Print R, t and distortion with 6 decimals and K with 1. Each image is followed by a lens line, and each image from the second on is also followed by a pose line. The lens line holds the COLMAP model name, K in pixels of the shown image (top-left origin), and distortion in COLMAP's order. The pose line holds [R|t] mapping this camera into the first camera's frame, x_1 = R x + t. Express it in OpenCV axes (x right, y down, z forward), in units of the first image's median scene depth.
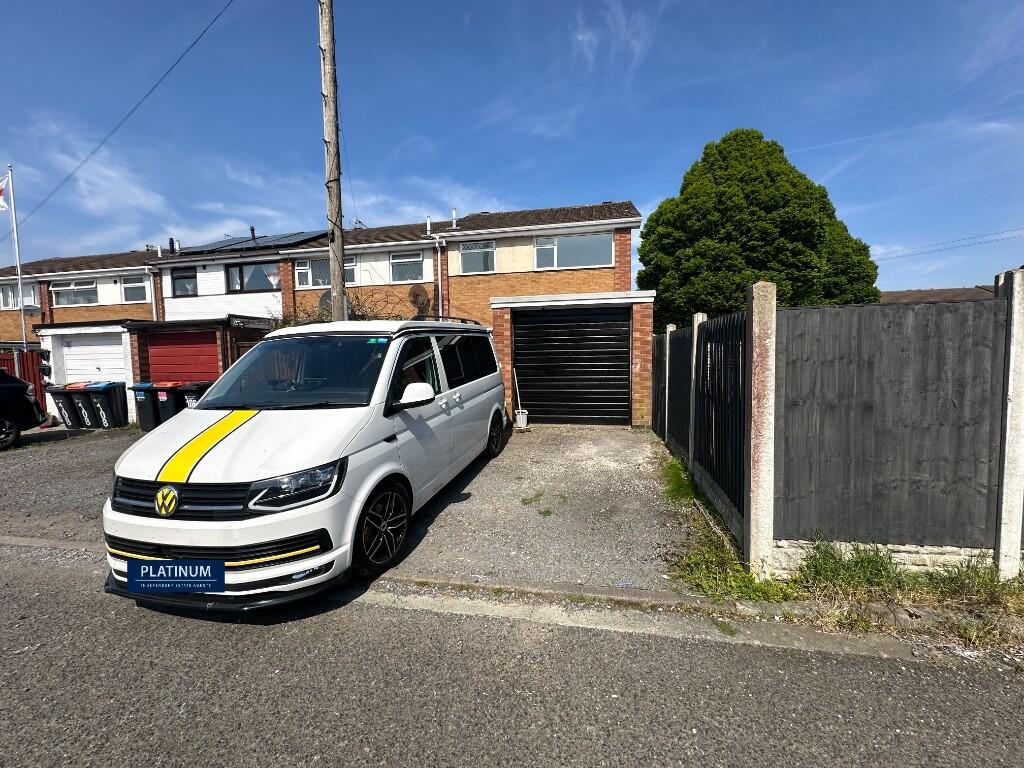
lens RADIAL K [[415.6, 0, 506.2], [0, 415.6, 376.3], [0, 0, 1]] dist [0.000315, -0.000170]
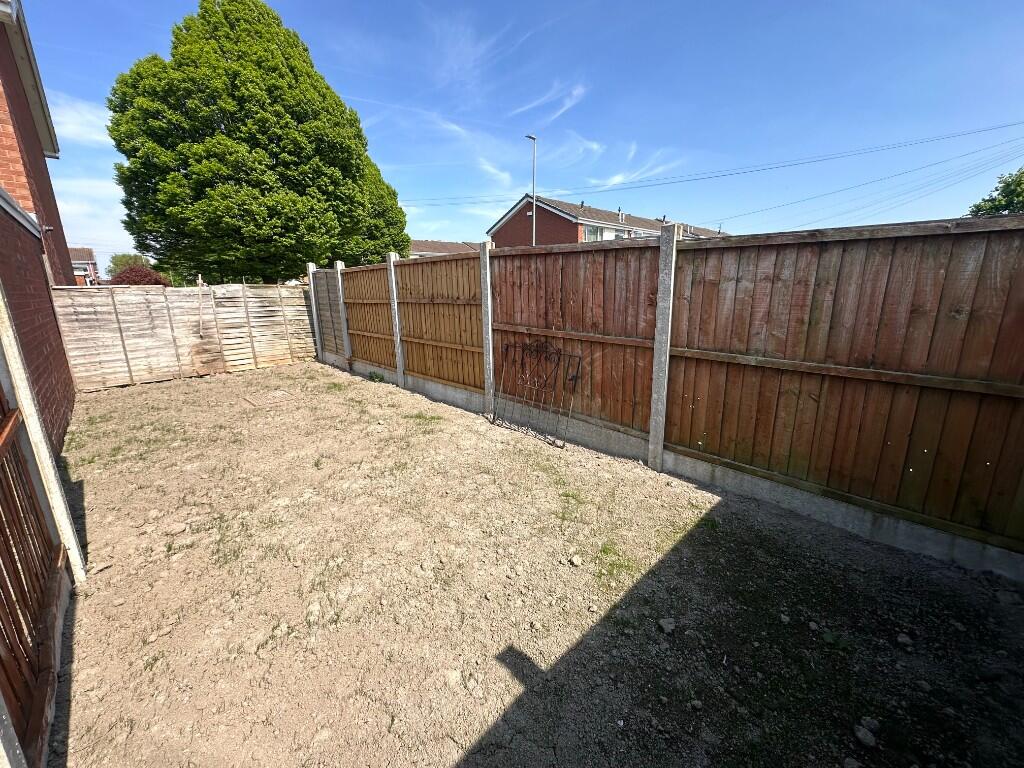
lens RADIAL K [[408.8, 0, 514.0], [0, 408.8, 381.4], [0, 0, 1]] dist [-0.003196, -0.000227]
pose [[0.560167, -0.181090, 0.808343, 0.163205], [0.051271, 0.981521, 0.184356, -0.019677], [-0.826791, -0.061826, 0.559101, 0.218016]]
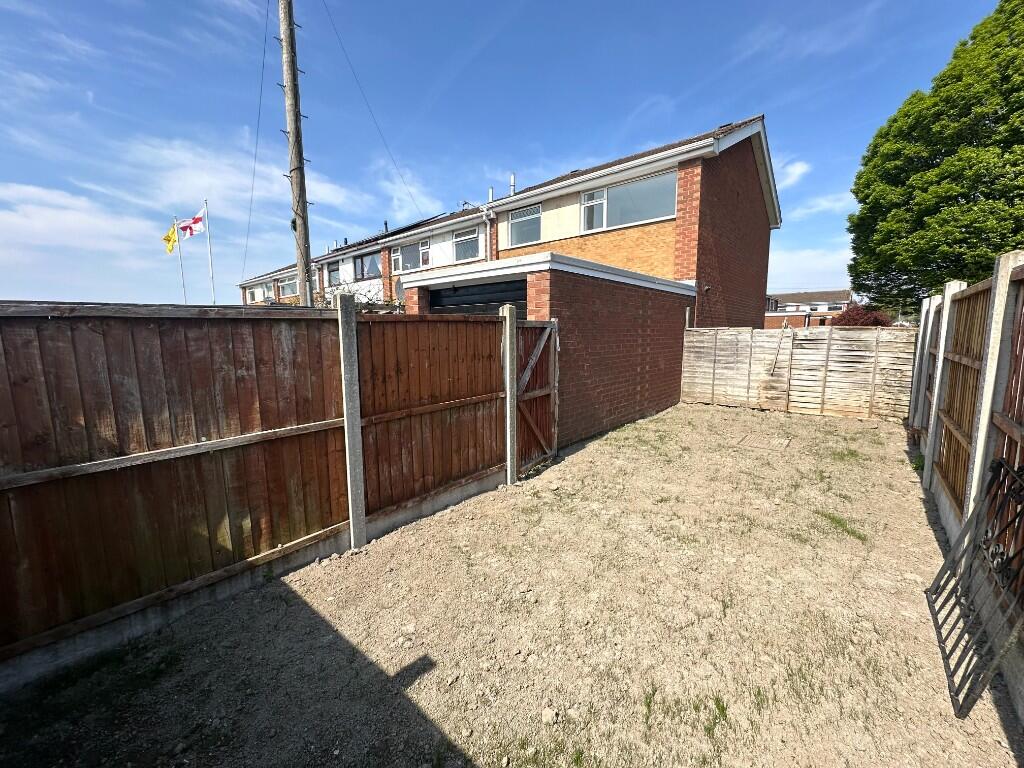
lens RADIAL K [[407.3, 0, 512.9], [0, 407.3, 380.9], [0, 0, 1]] dist [-0.000762, -0.000058]
pose [[0.869643, 0.067600, -0.489031, 0.307159], [-0.031329, 0.996141, 0.081986, -0.024891], [0.492686, -0.055978, 0.868405, 0.187021]]
